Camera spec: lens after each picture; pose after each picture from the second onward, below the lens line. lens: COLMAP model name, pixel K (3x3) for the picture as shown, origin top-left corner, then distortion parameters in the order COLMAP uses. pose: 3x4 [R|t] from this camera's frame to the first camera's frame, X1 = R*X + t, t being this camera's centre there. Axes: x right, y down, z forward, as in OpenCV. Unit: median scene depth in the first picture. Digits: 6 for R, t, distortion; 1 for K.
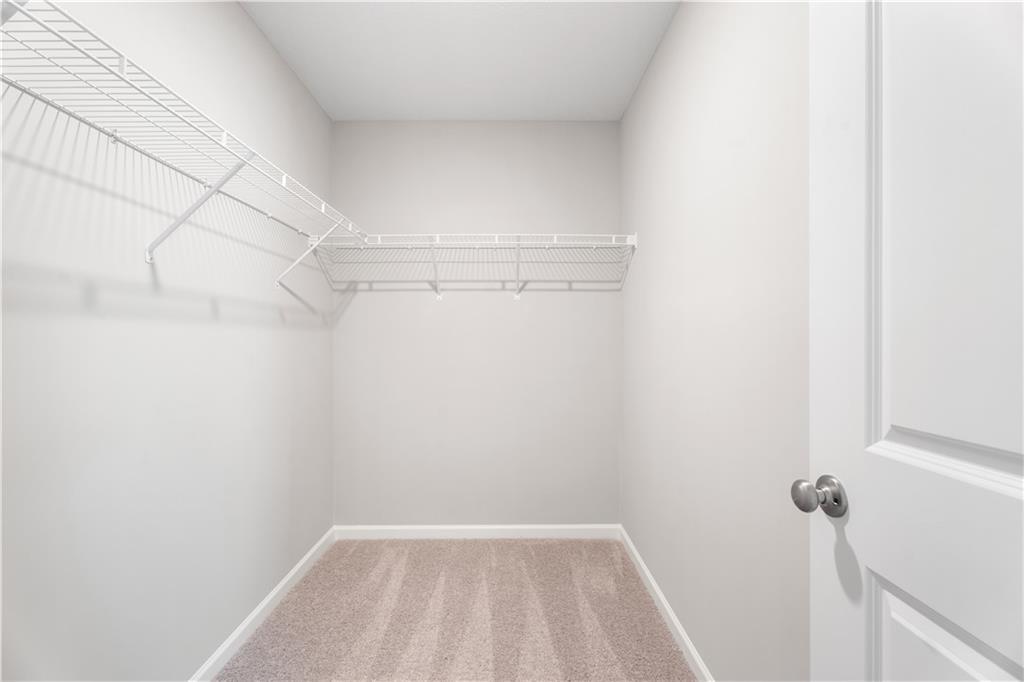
lens RADIAL K [[442.3, 0, 509.8], [0, 442.3, 339.7], [0, 0, 1]] dist [0.001214, 0.000312]
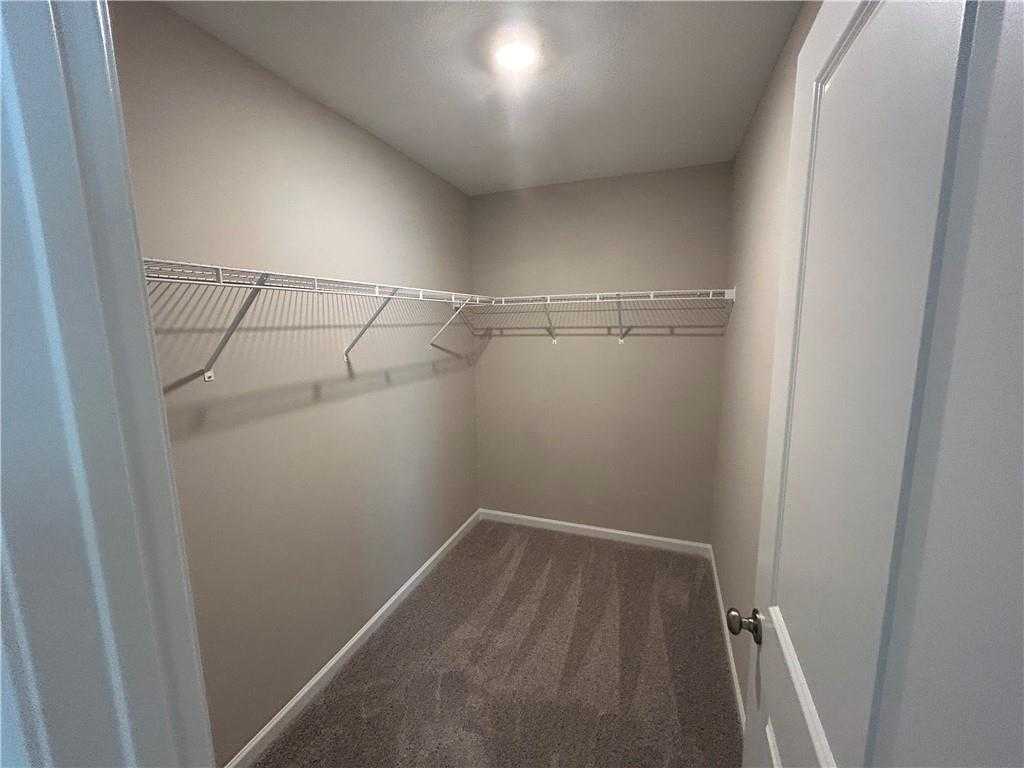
lens RADIAL K [[404.3, 0, 515.0], [0, 404.3, 379.6], [0, 0, 1]] dist [-0.000249, -0.000012]
pose [[0.937038, 0.036710, -0.347293, 0.137323], [0.013218, 0.990019, 0.140310, -0.163136], [0.348978, -0.136066, 0.927200, -0.075106]]
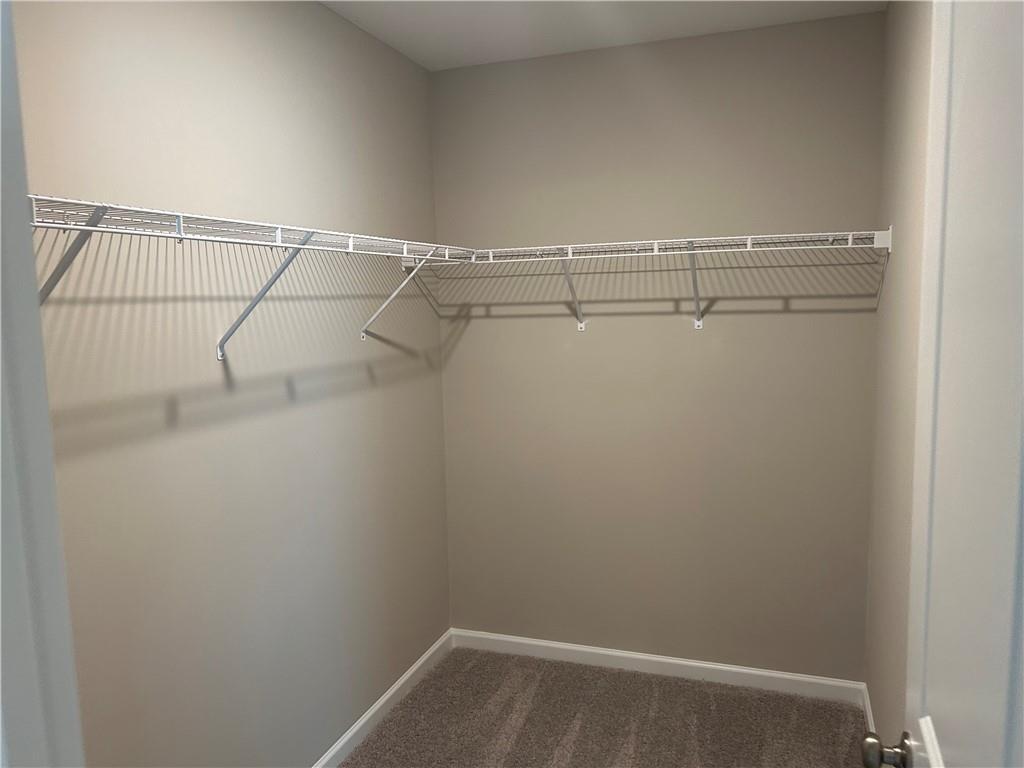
lens RADIAL K [[755.5, 0, 523.6], [0, 755.5, 385.8], [0, 0, 1]] dist [0.029222, -0.007794]
pose [[0.943205, 0.017419, -0.331755, 0.158609], [0.021812, 0.993223, 0.114162, -0.152681], [0.331495, -0.114914, 0.936433, -0.143674]]
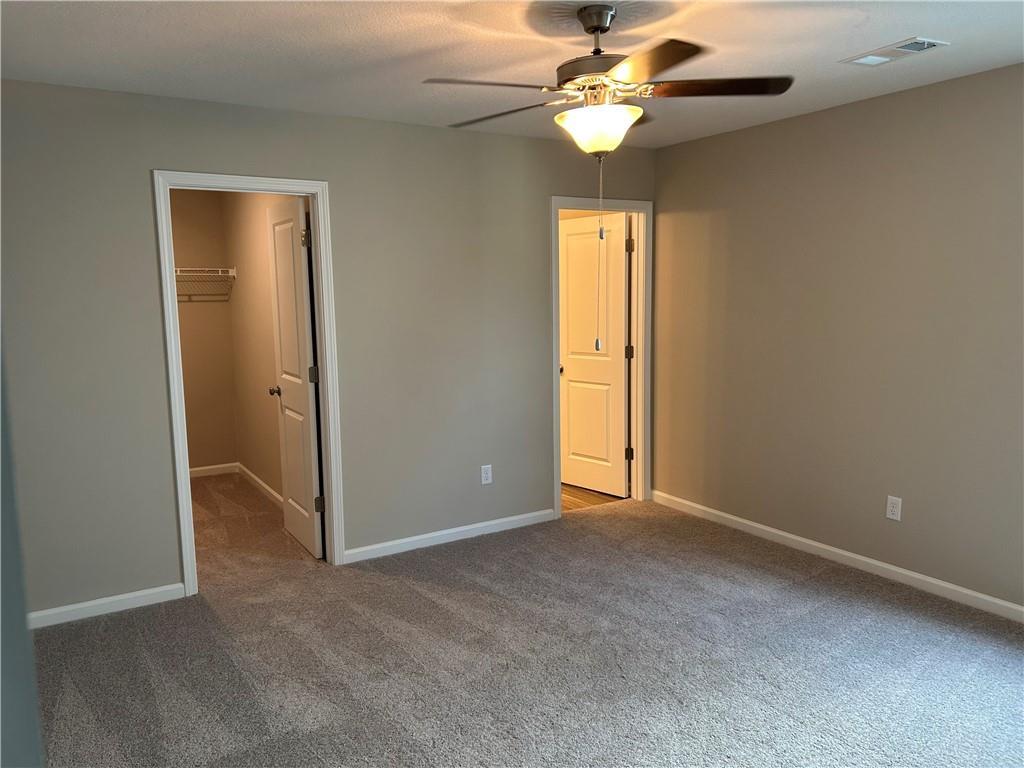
lens RADIAL K [[772.1, 0, 494.8], [0, 772.1, 384.8], [0, 0, 1]] dist [0.031405, -0.001324]
pose [[0.858559, -0.082722, 0.505998, -0.326995], [0.021124, 0.991768, 0.126295, -0.154862], [-0.512280, -0.097743, 0.853238, -1.752180]]
